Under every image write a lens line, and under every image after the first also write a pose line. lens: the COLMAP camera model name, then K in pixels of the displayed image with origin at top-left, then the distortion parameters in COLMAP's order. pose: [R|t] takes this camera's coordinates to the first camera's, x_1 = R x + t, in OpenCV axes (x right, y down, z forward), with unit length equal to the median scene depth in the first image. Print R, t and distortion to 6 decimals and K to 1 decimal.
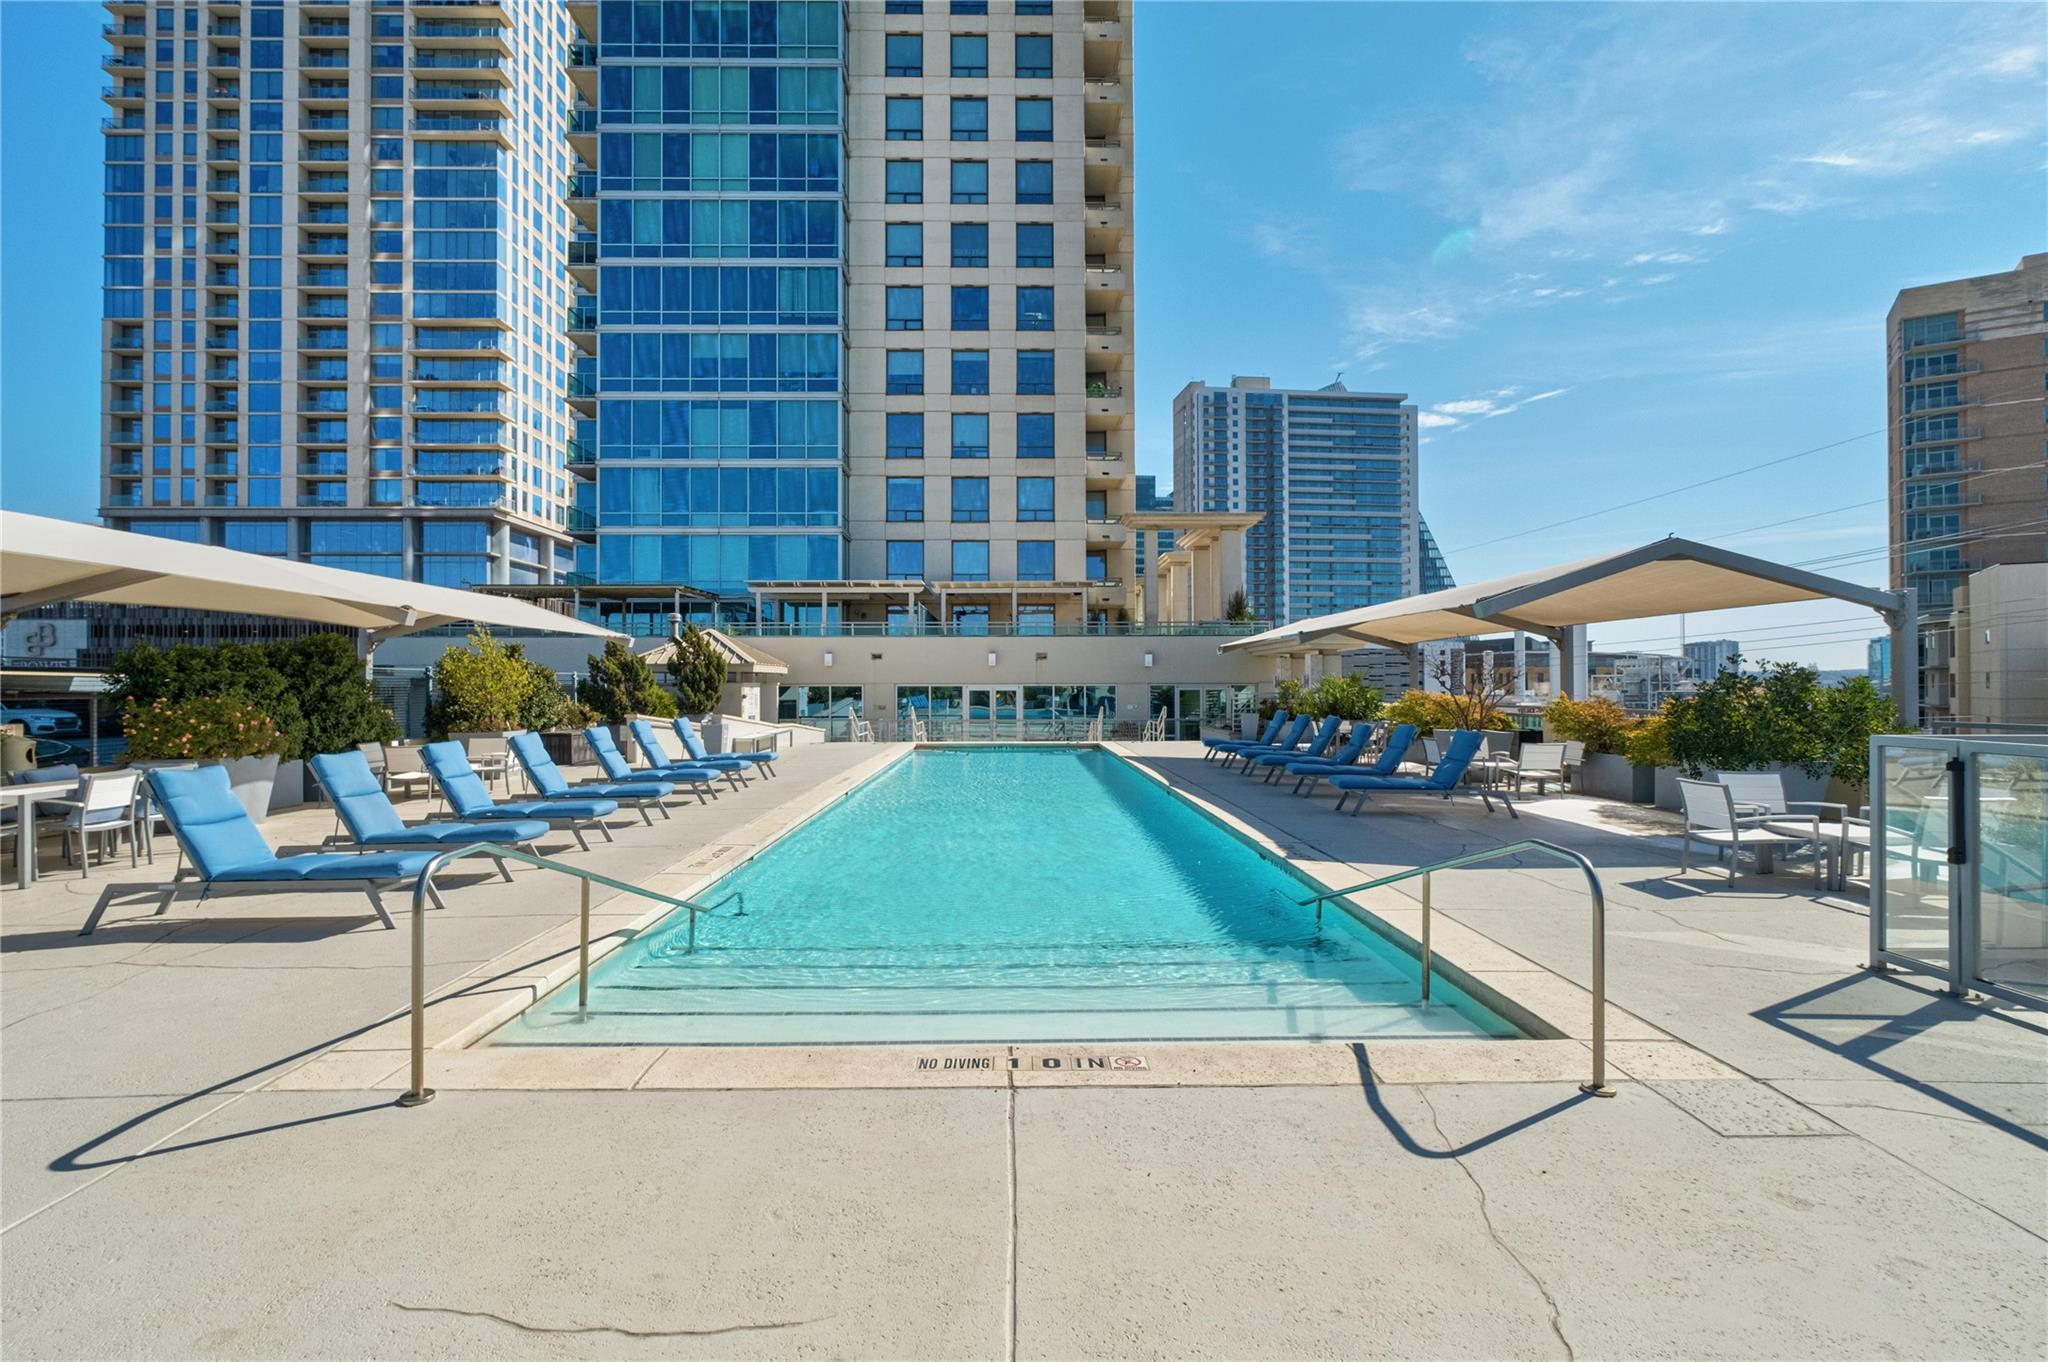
lens RADIAL K [[1064.0, 0, 1043.6], [0, 1064.0, 676.2], [0, 0, 1]] dist [-0.006965, 0.002345]
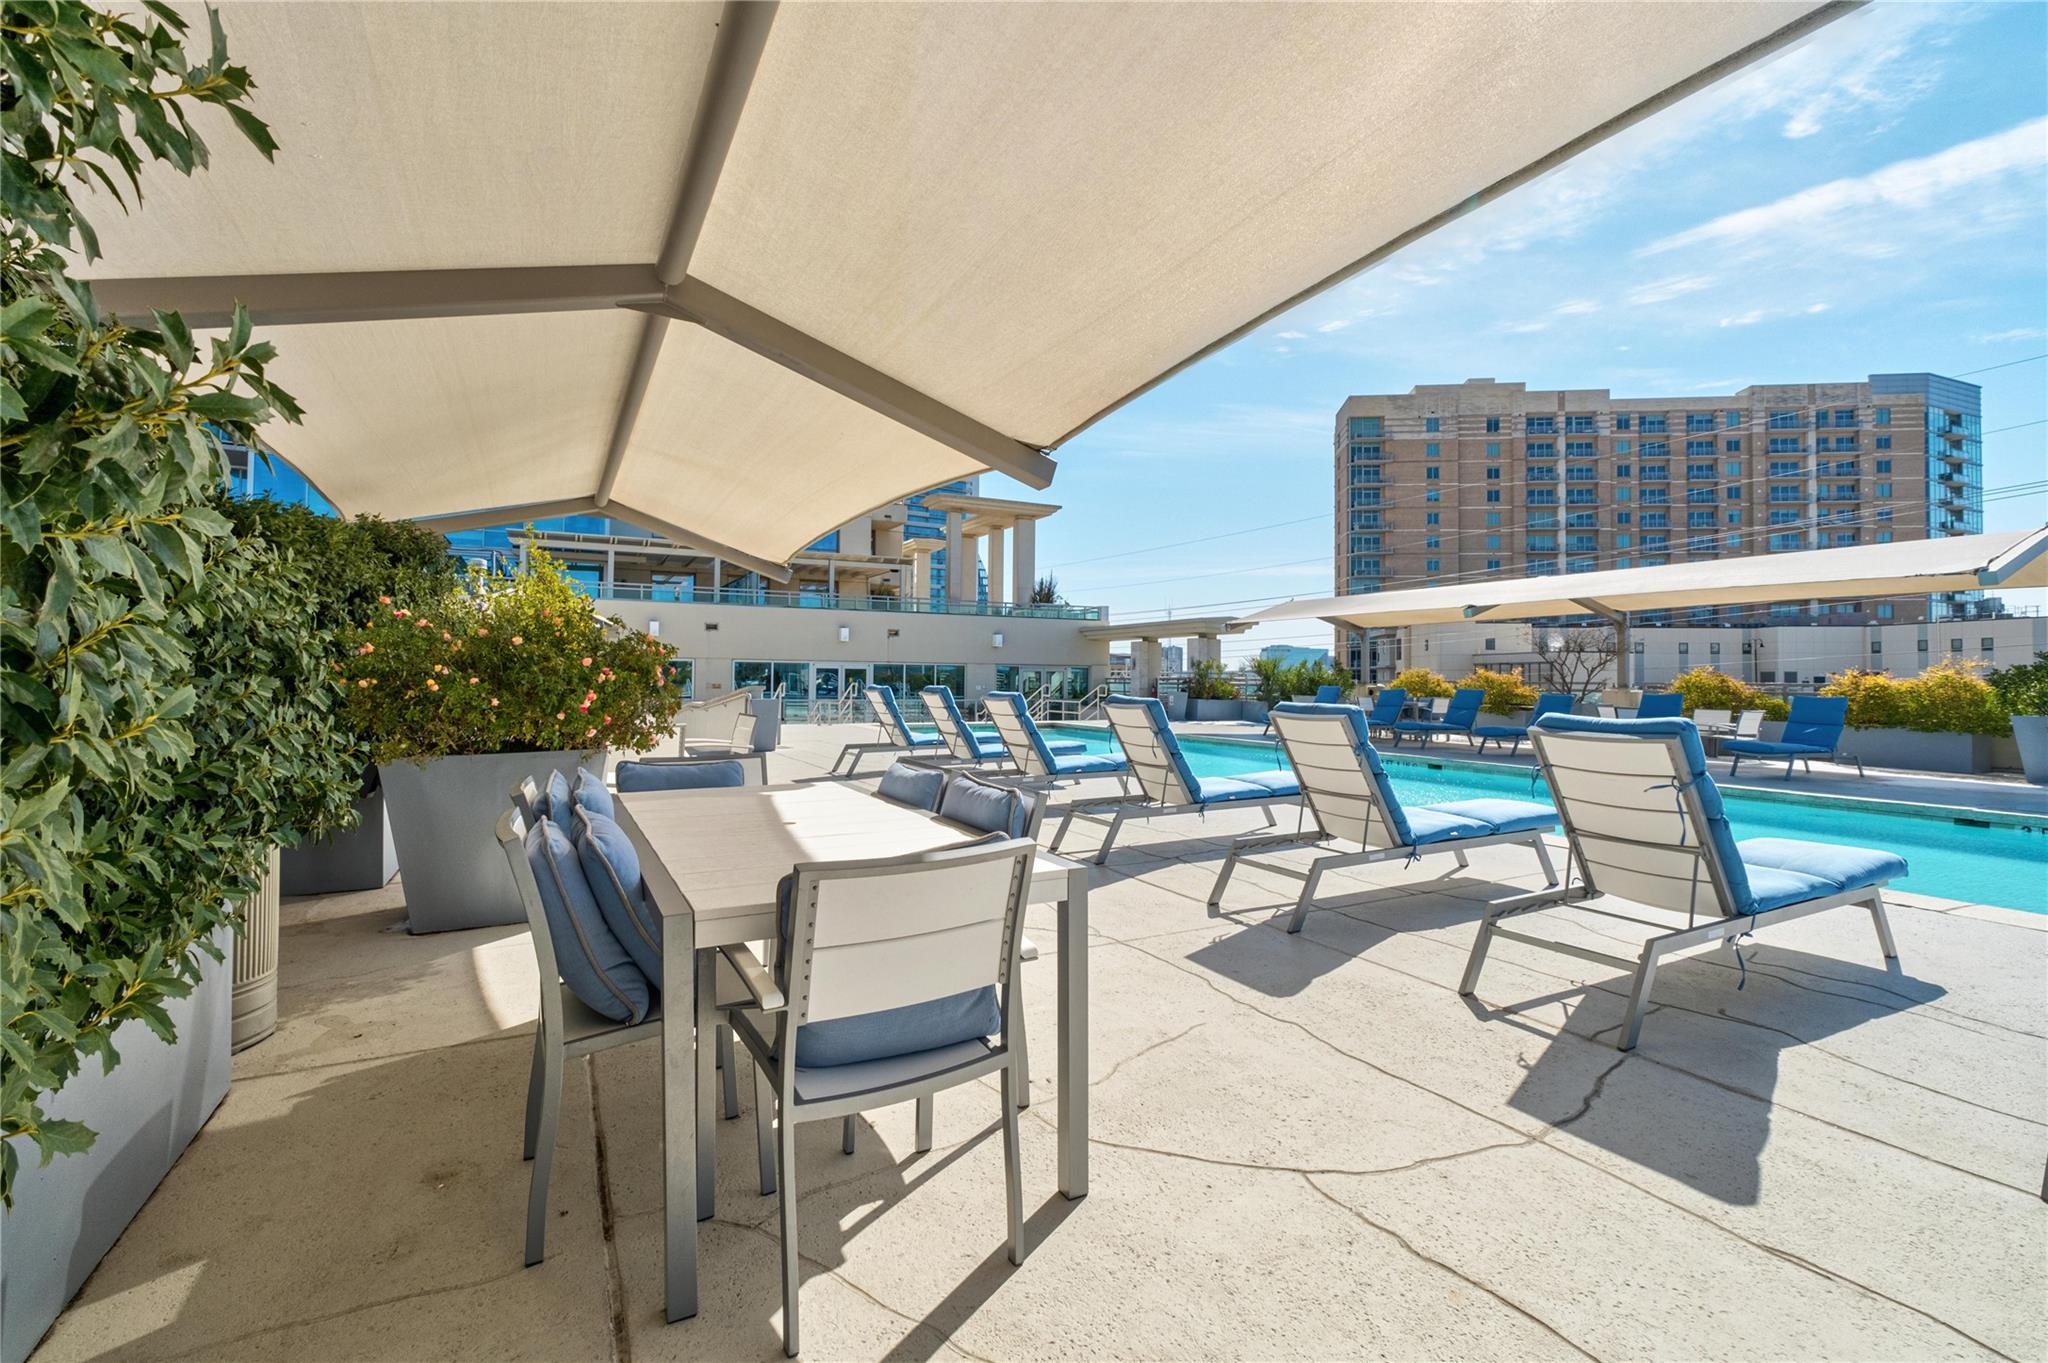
lens RADIAL K [[944.2, 0, 1023.7], [0, 944.2, 663.2], [0, 0, 1]] dist [-0.011604, 0.001130]
pose [[0.890937, 0.019171, 0.453721, -0.224837], [-0.015746, 0.999812, -0.011327, 0.012527], [-0.453853, 0.002947, 0.891072, 0.165080]]
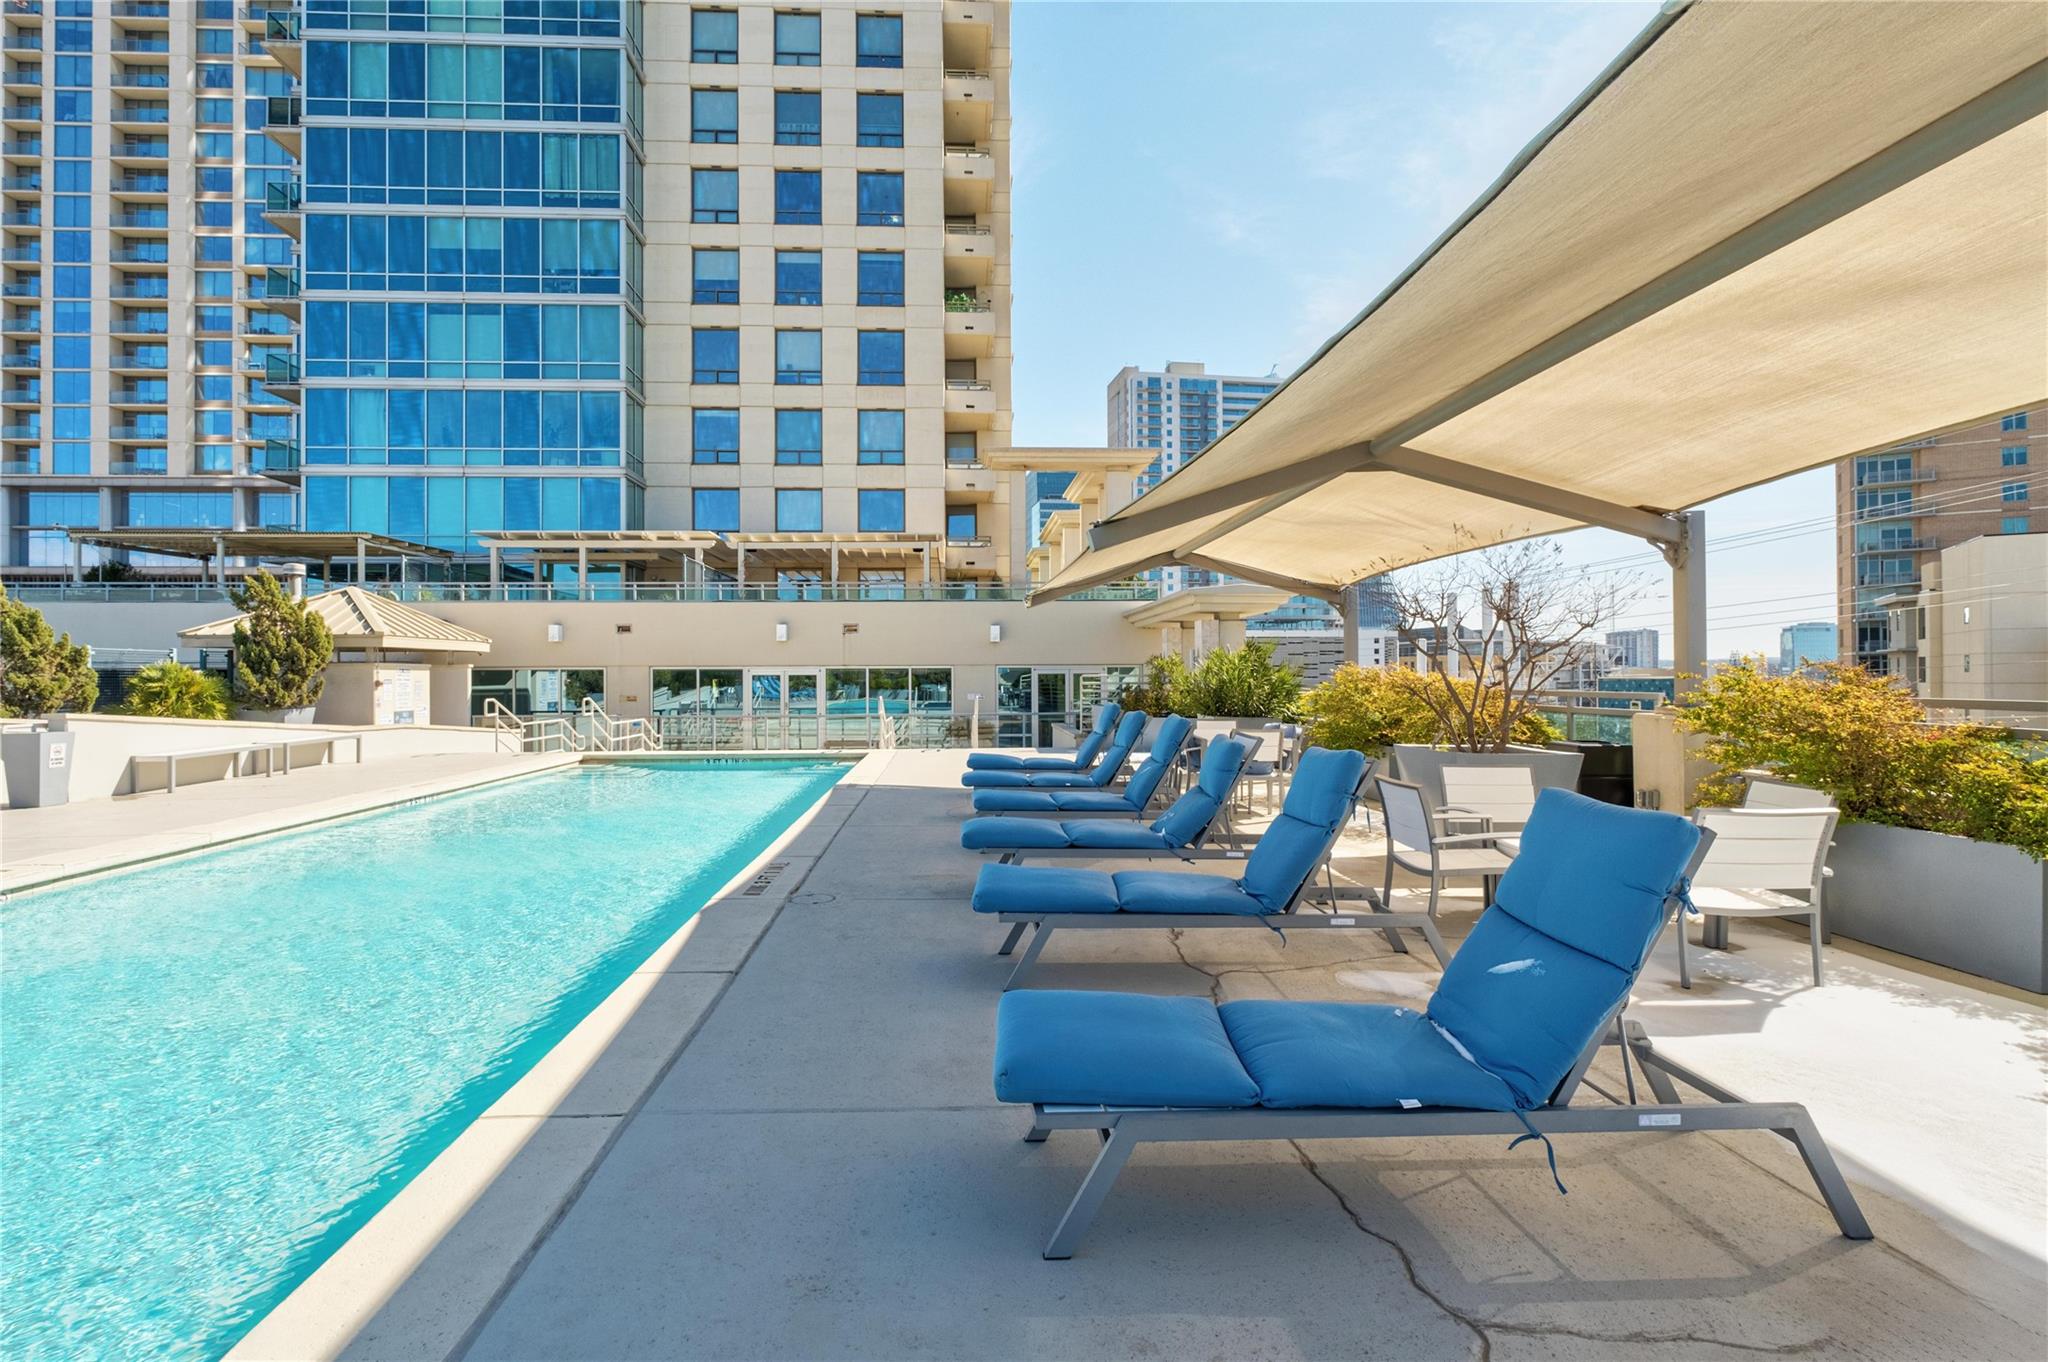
lens RADIAL K [[993.9, 0, 1051.1], [0, 993.9, 666.7], [0, 0, 1]] dist [-0.001336, -0.000027]
pose [[0.998982, -0.002826, 0.045018, 0.085477], [0.002872, 0.999995, -0.000954, 0.007168], [-0.045016, 0.001082, 0.998986, 0.247386]]
